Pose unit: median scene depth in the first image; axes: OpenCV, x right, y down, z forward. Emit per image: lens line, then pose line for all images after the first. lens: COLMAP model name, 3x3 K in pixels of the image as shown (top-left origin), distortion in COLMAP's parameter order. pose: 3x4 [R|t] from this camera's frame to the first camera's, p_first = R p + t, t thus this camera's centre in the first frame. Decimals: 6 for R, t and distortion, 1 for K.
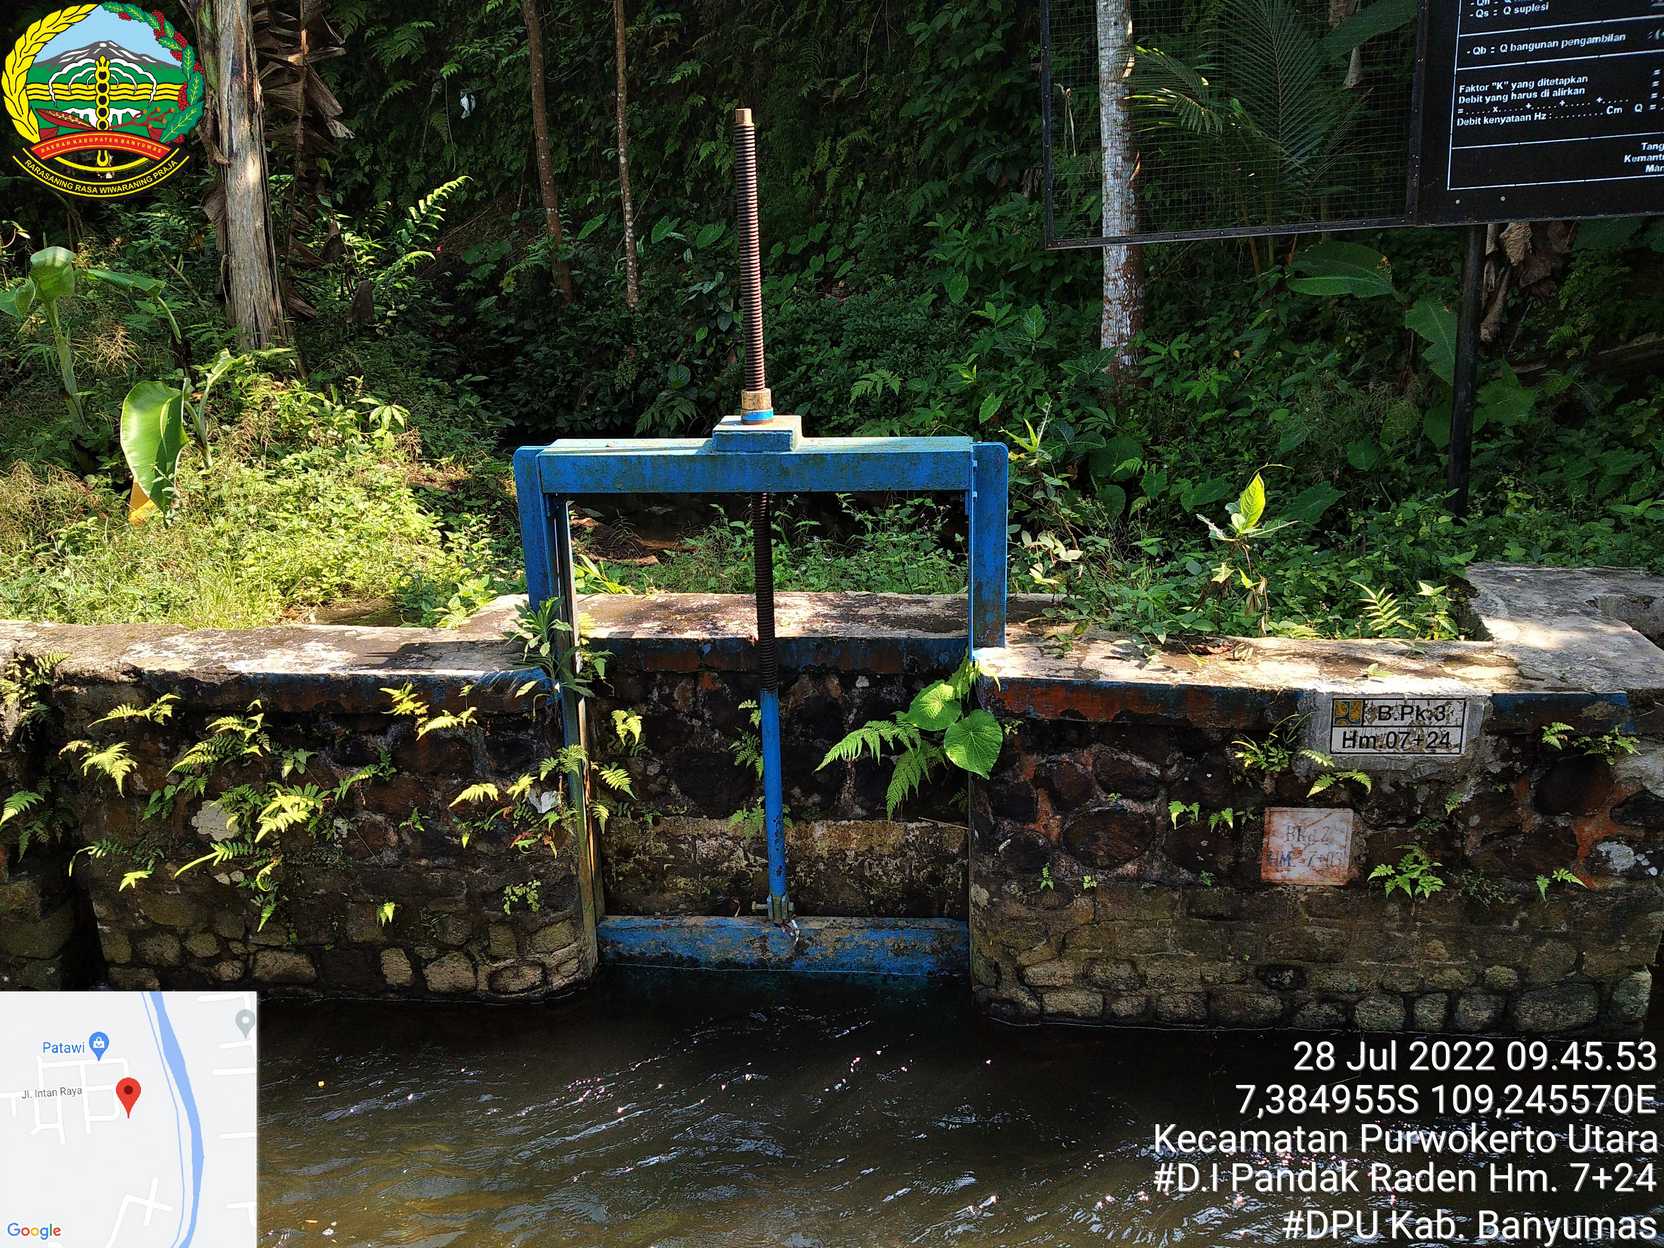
lens RADIAL K [[1391.4, 0, 830.8], [0, 1391.4, 606.7], [0, 0, 1]] dist [0.068150, -0.173434]
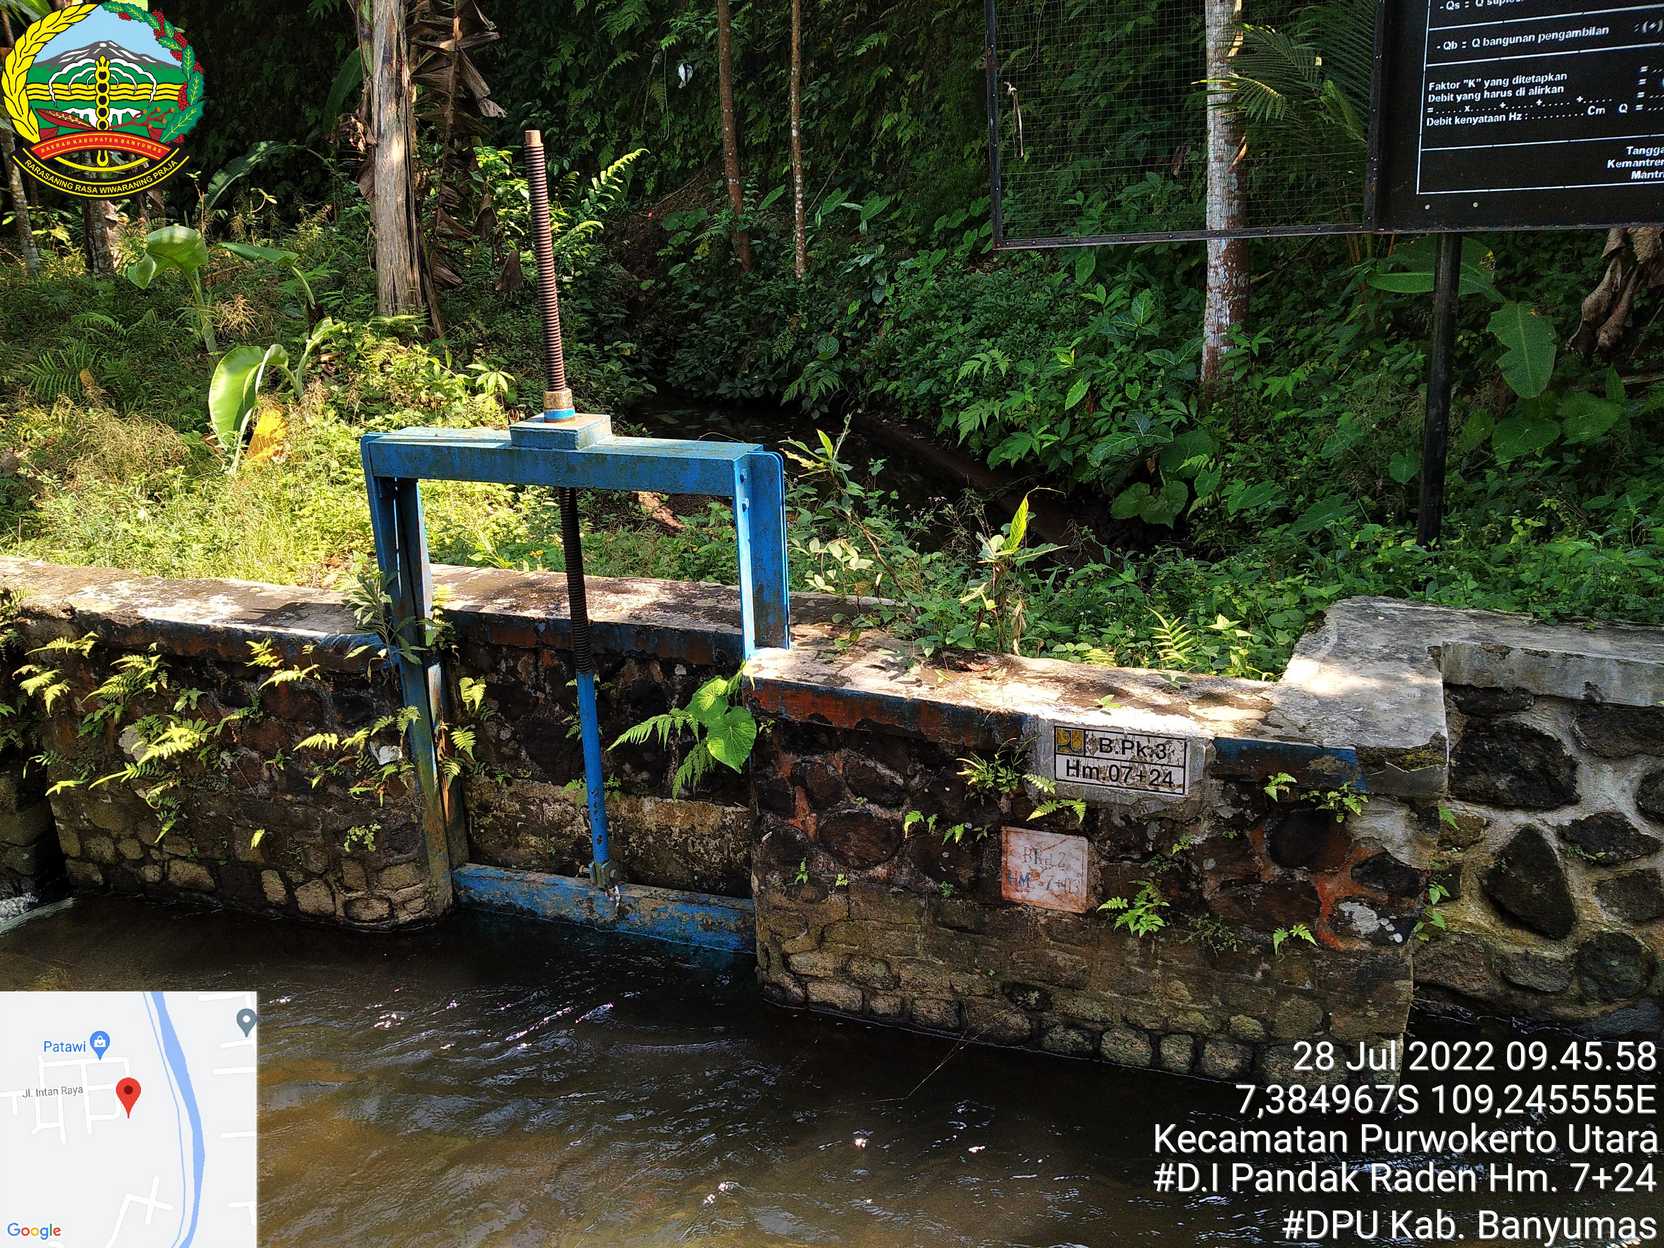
lens RADIAL K [[1396.7, 0, 827.7], [0, 1396.7, 600.1], [0, 0, 1]] dist [0.092215, -0.214804]
pose [[0.974596, 0.071703, -0.212184, 0.357618], [-0.066465, 0.997284, 0.031724, -0.040296], [0.213883, -0.016815, 0.976715, -0.013748]]
